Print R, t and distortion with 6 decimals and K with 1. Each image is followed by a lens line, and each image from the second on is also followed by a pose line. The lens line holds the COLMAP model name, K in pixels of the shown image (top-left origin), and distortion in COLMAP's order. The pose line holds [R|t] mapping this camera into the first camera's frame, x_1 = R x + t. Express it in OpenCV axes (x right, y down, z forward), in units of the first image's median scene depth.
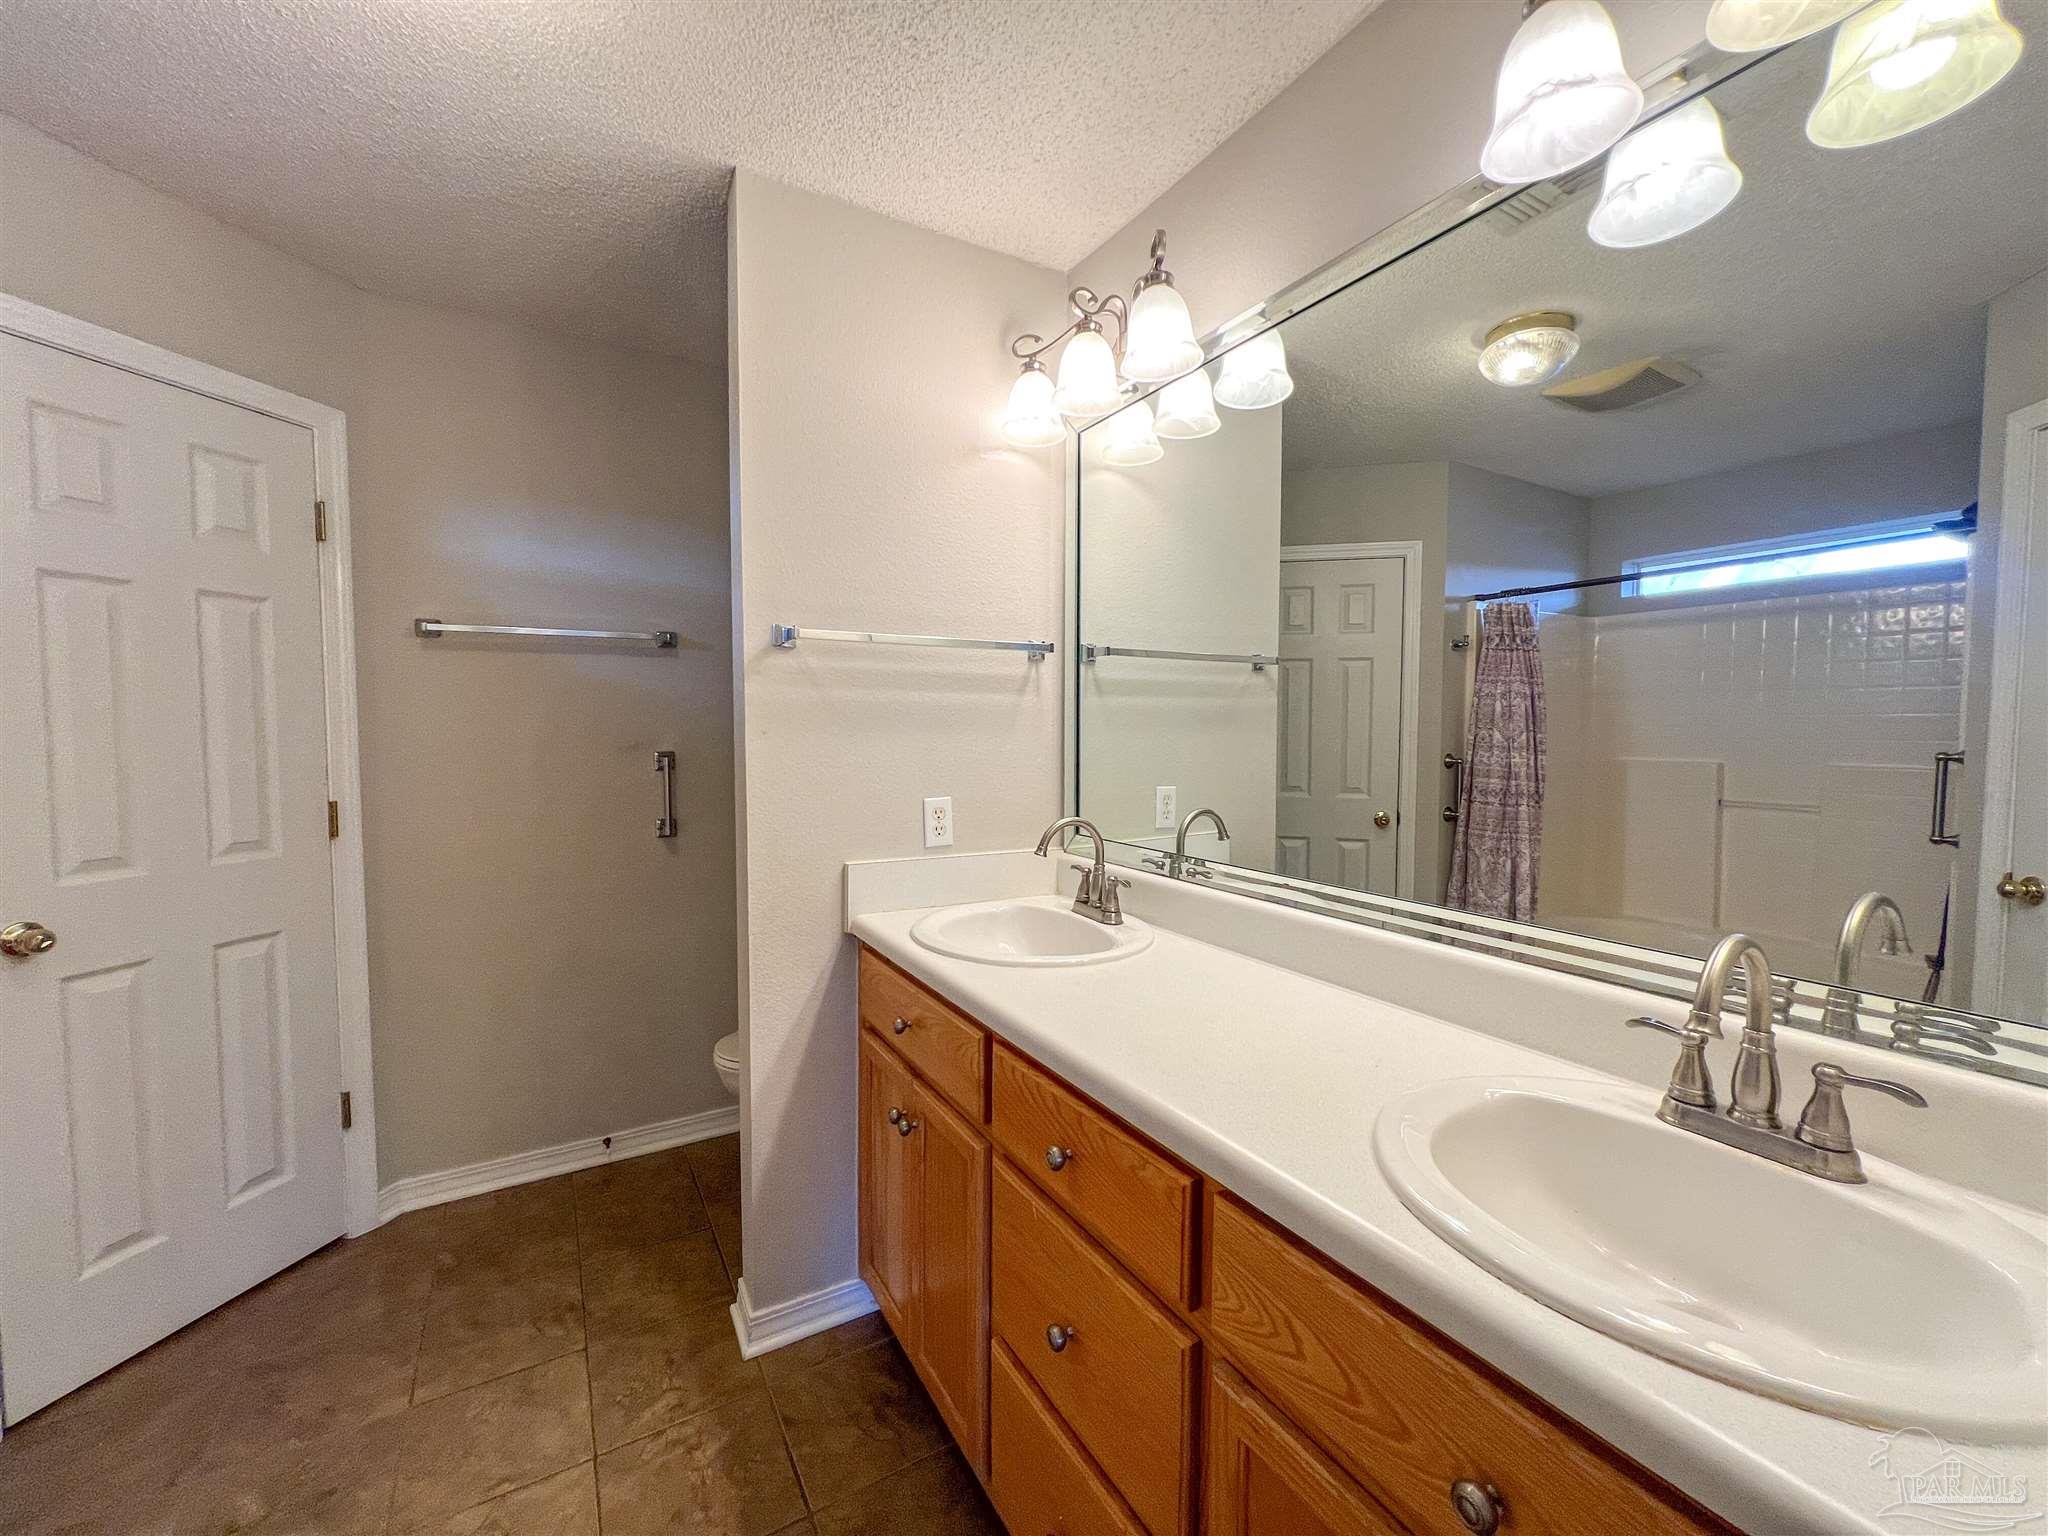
lens RADIAL K [[821.6, 0, 1022.1], [0, 821.6, 765.6], [0, 0, 1]] dist [-0.001120, 0.000408]
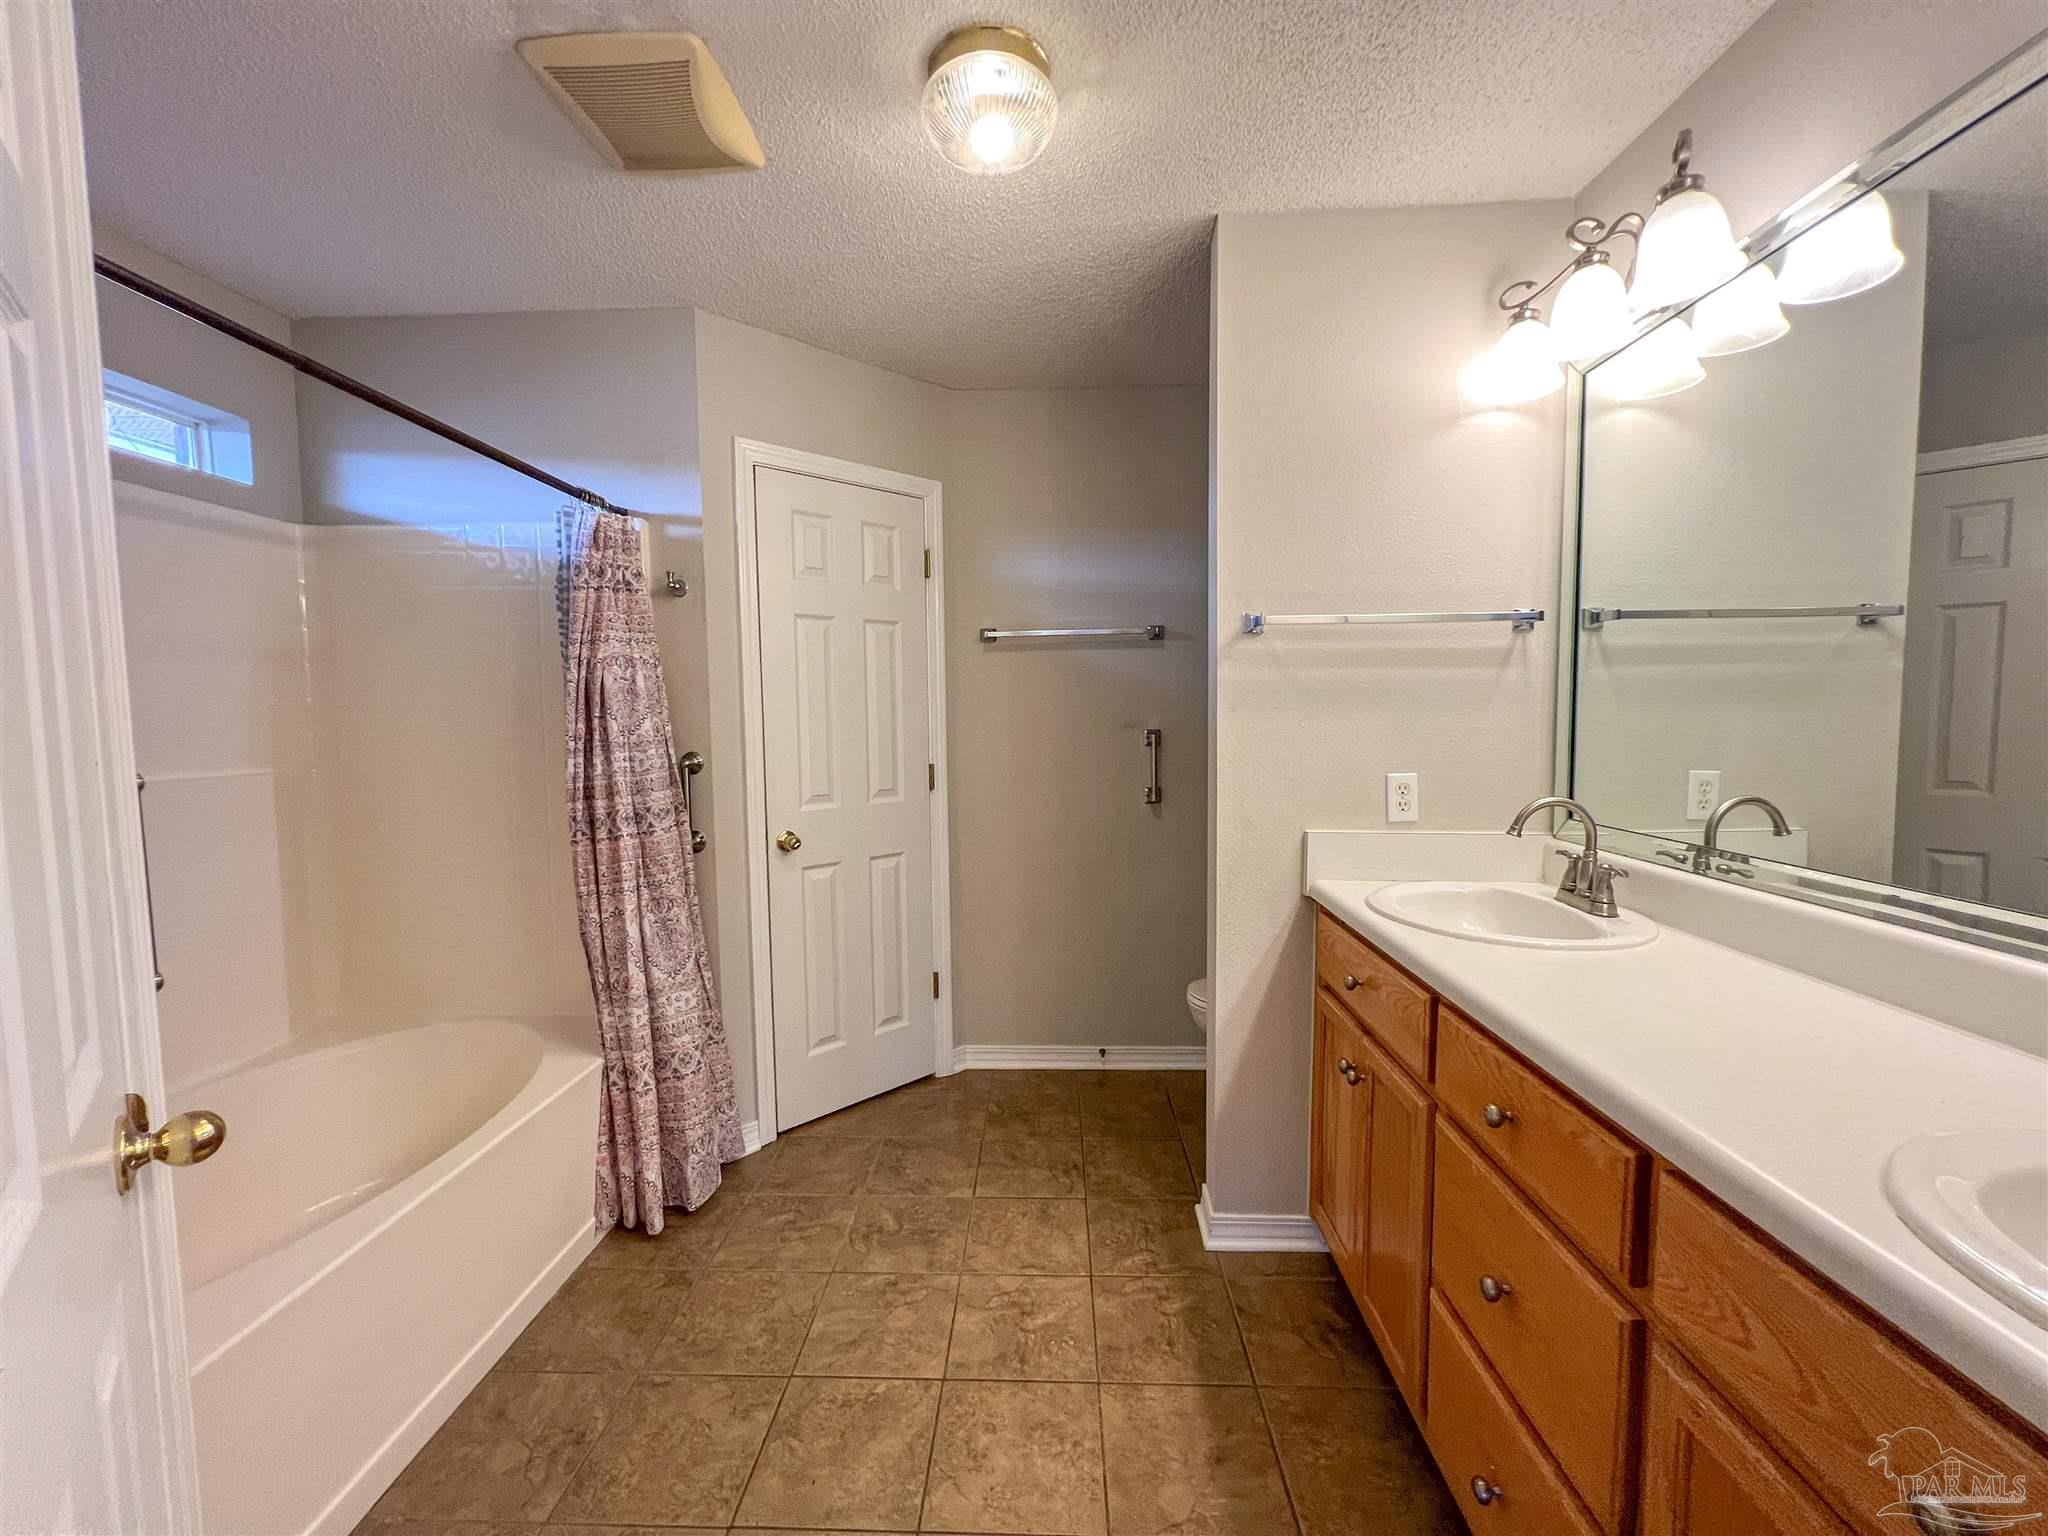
lens RADIAL K [[821.6, 0, 1022.1], [0, 821.6, 765.6], [0, 0, 1]] dist [-0.001120, 0.000408]
pose [[0.841414, 0.024512, -0.539834, 0.054616], [-0.014303, 0.999631, 0.023097, 0.014344], [0.540201, -0.011713, 0.841454, -0.111726]]
